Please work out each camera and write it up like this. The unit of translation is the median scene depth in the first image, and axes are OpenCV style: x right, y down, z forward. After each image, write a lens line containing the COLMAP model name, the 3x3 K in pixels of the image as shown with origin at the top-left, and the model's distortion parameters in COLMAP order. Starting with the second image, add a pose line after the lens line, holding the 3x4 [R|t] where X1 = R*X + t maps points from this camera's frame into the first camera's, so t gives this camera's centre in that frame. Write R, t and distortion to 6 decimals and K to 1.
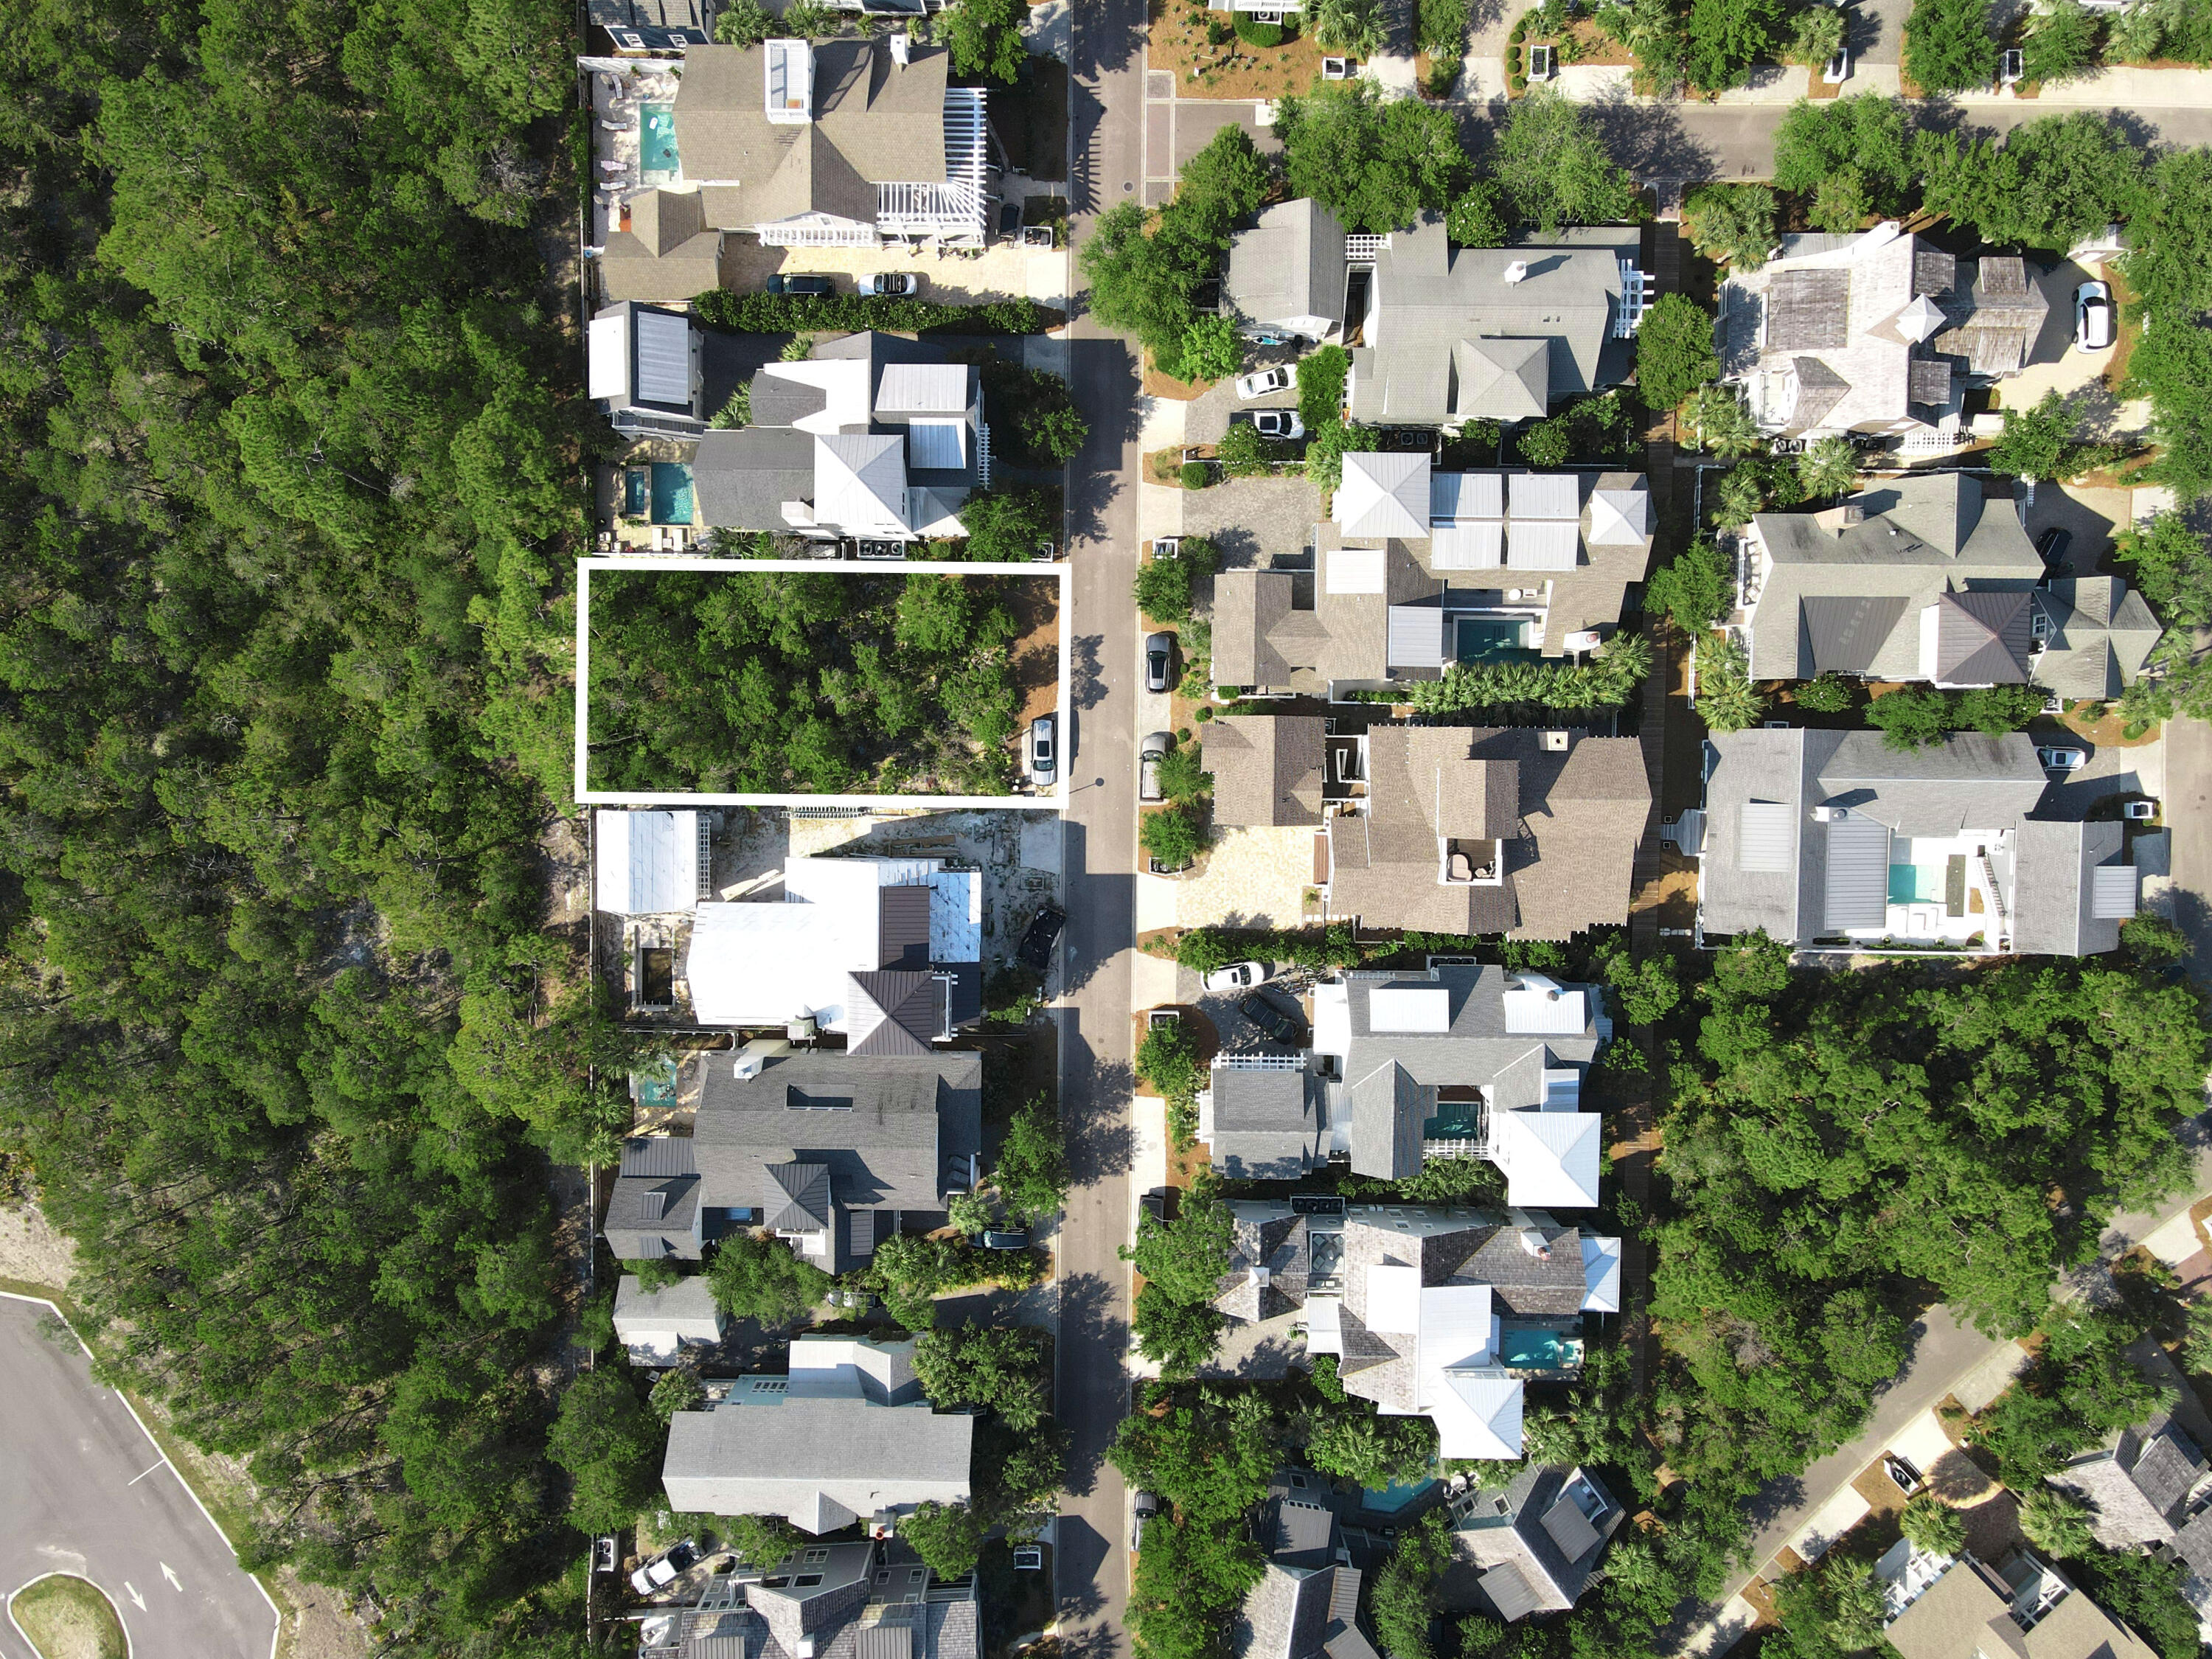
lens RADIAL K [[1587.1, 0, 1106.0], [0, 1587.1, 829.5], [0, 0, 1]] dist [0.010629, -0.003354]
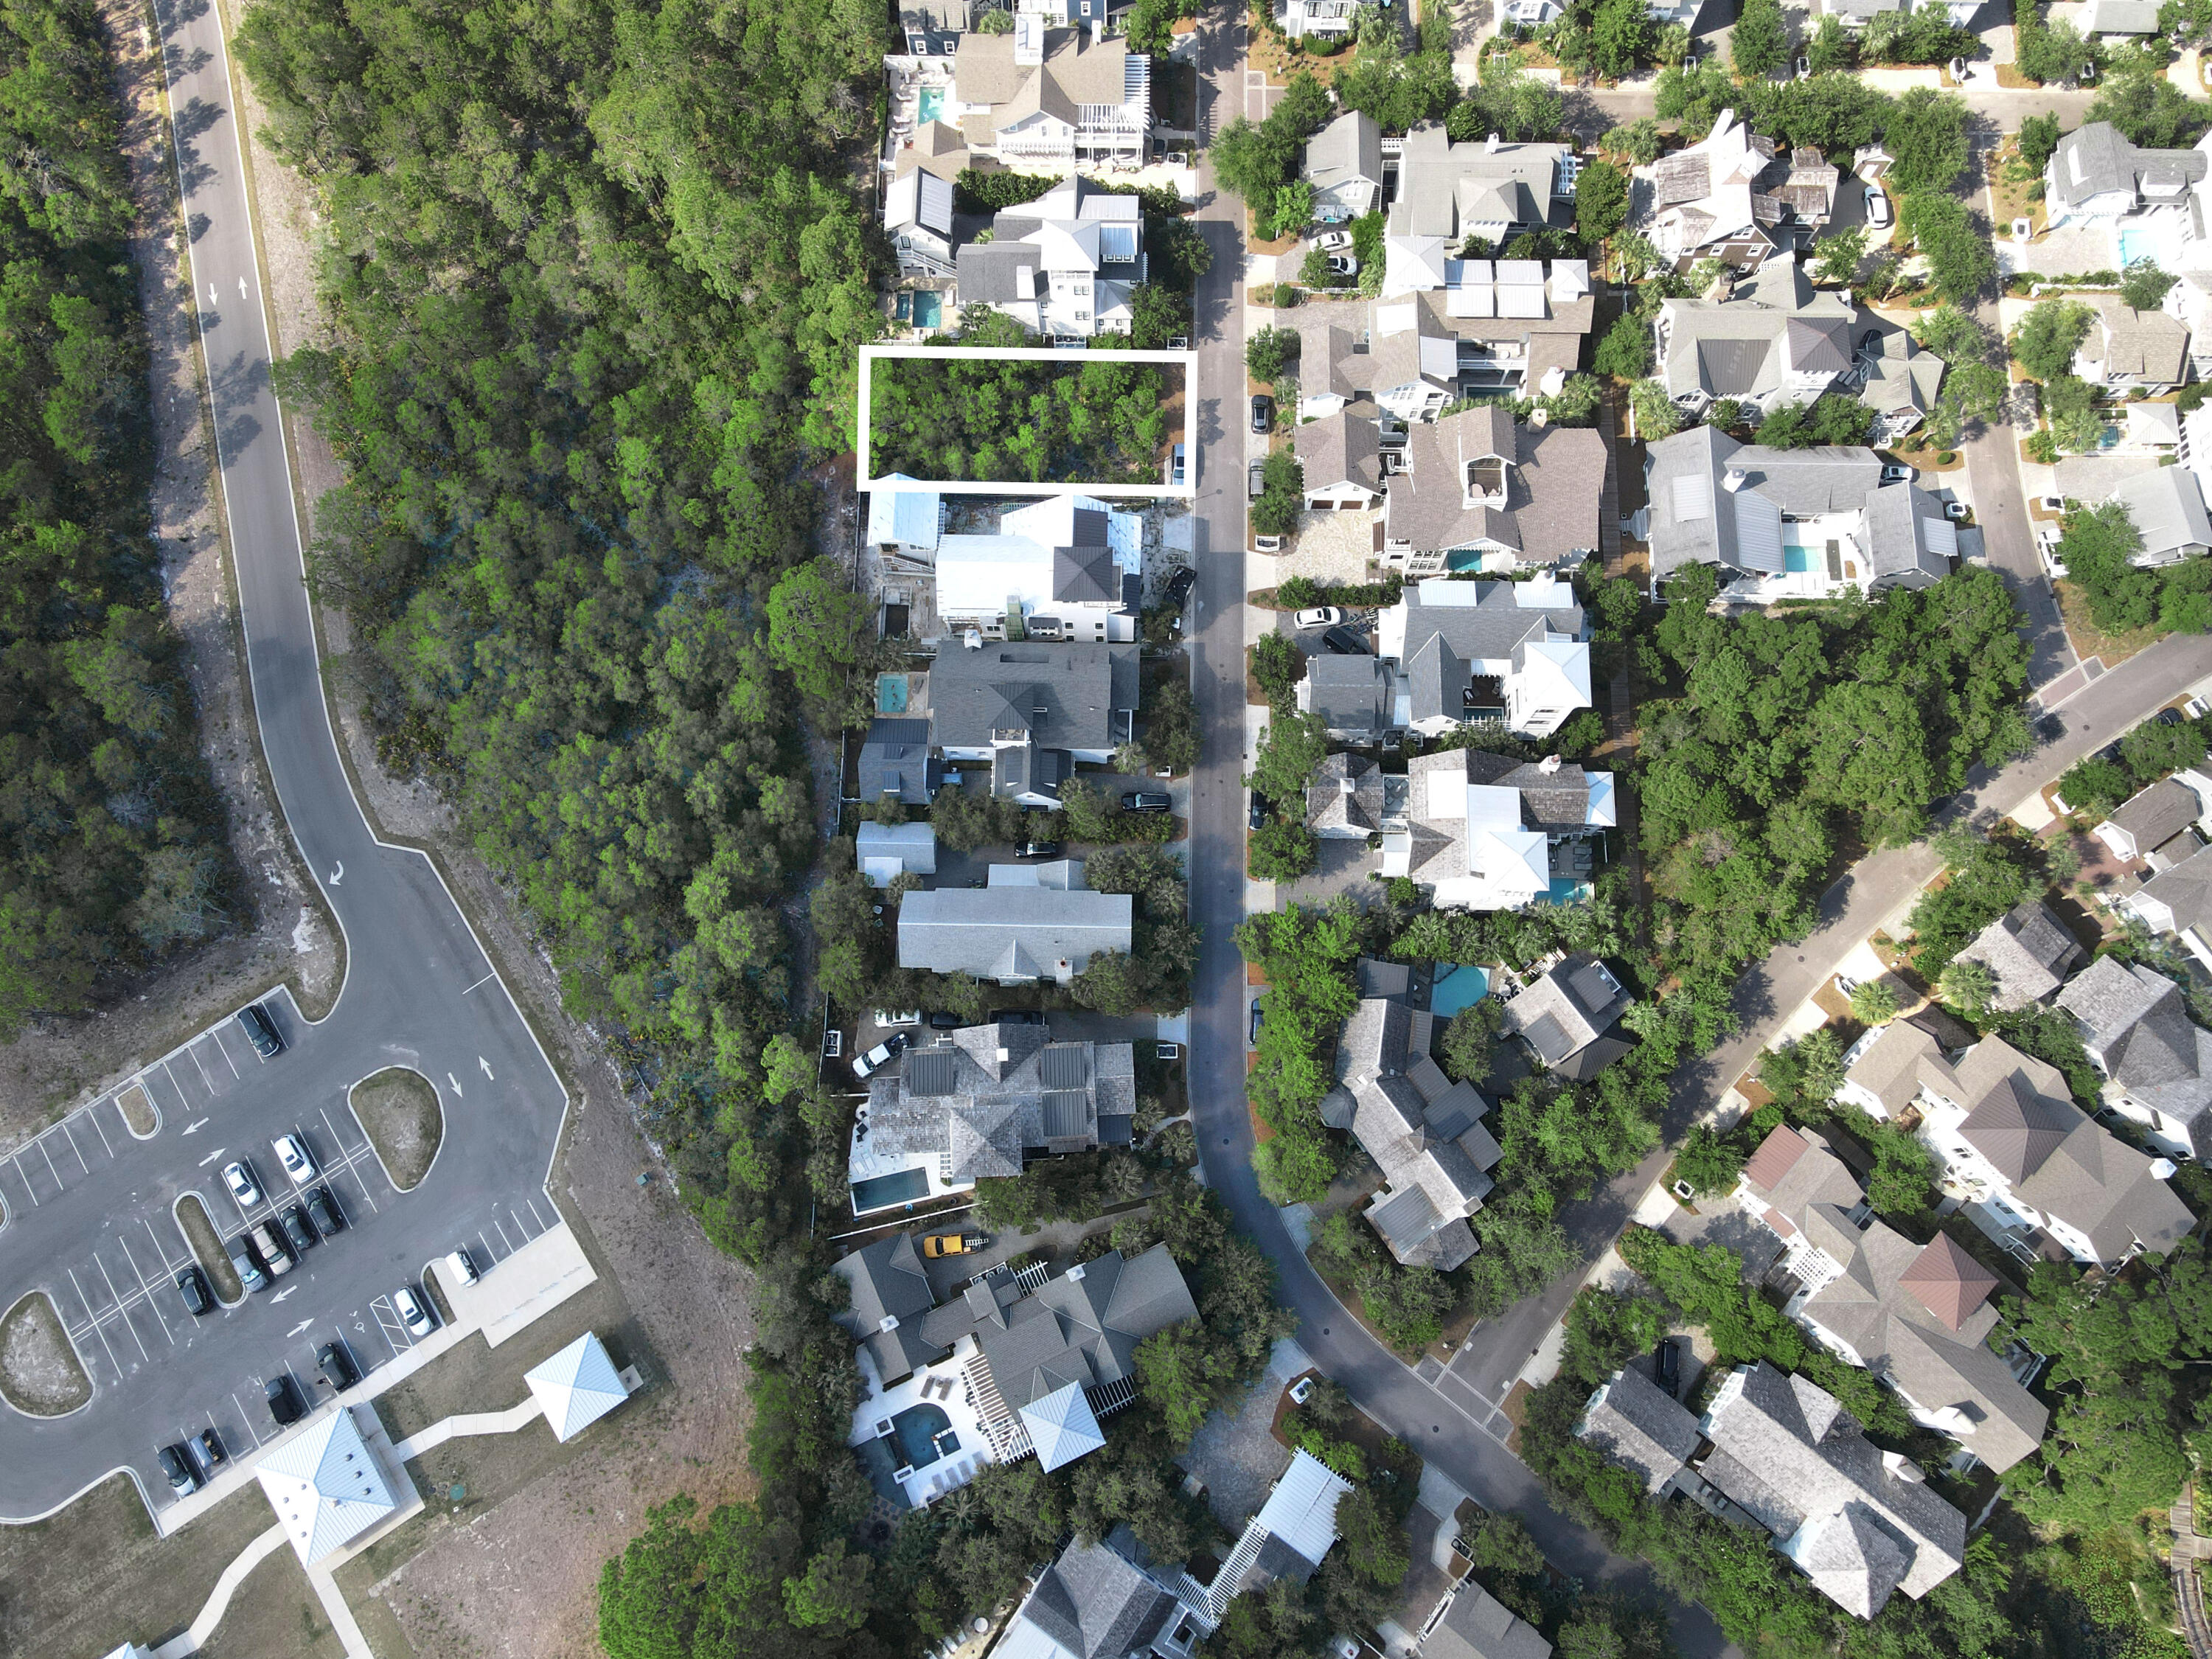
lens RADIAL K [[1587.1, 0, 1106.0], [0, 1587.1, 829.5], [0, 0, 1]] dist [0.010629, -0.003354]
pose [[0.999944, 0.010179, -0.002995, -0.100289], [-0.010610, 0.957093, -0.289587, 0.687413], [-0.000081, 0.289603, 0.957147, -0.273575]]
